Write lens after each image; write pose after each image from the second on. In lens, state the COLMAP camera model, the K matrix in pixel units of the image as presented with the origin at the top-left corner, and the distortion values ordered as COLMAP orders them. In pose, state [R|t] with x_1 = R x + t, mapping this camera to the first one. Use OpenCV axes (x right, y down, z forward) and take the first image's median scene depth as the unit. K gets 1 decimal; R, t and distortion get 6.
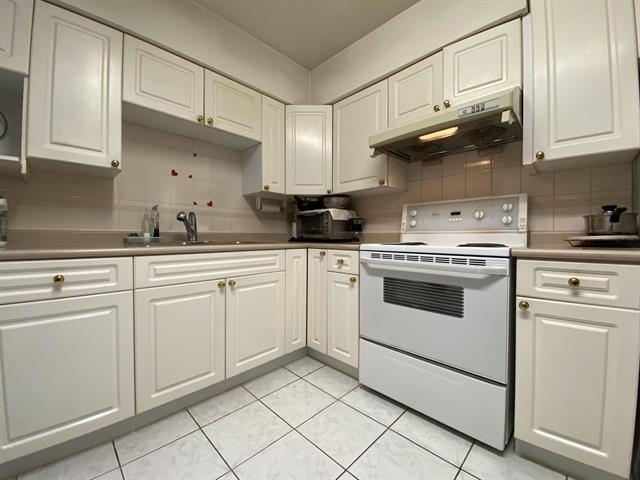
lens RADIAL K [[261.4, 0, 321.2], [0, 261.4, 237.3], [0, 0, 1]] dist [-0.010878, -0.007510]
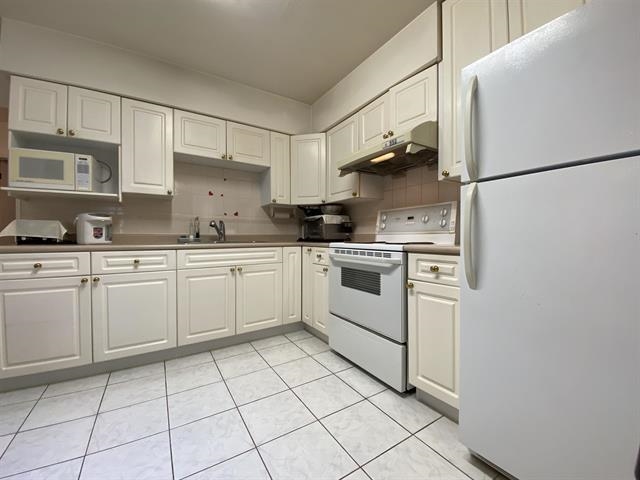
lens RADIAL K [[261.4, 0, 323.4], [0, 261.4, 236.2], [0, 0, 1]] dist [-0.010878, -0.007510]
pose [[0.975851, -0.005799, -0.218361, 0.446243], [0.004328, 0.999965, -0.007214, 0.002525], [0.218395, 0.006095, 0.975841, -0.335991]]
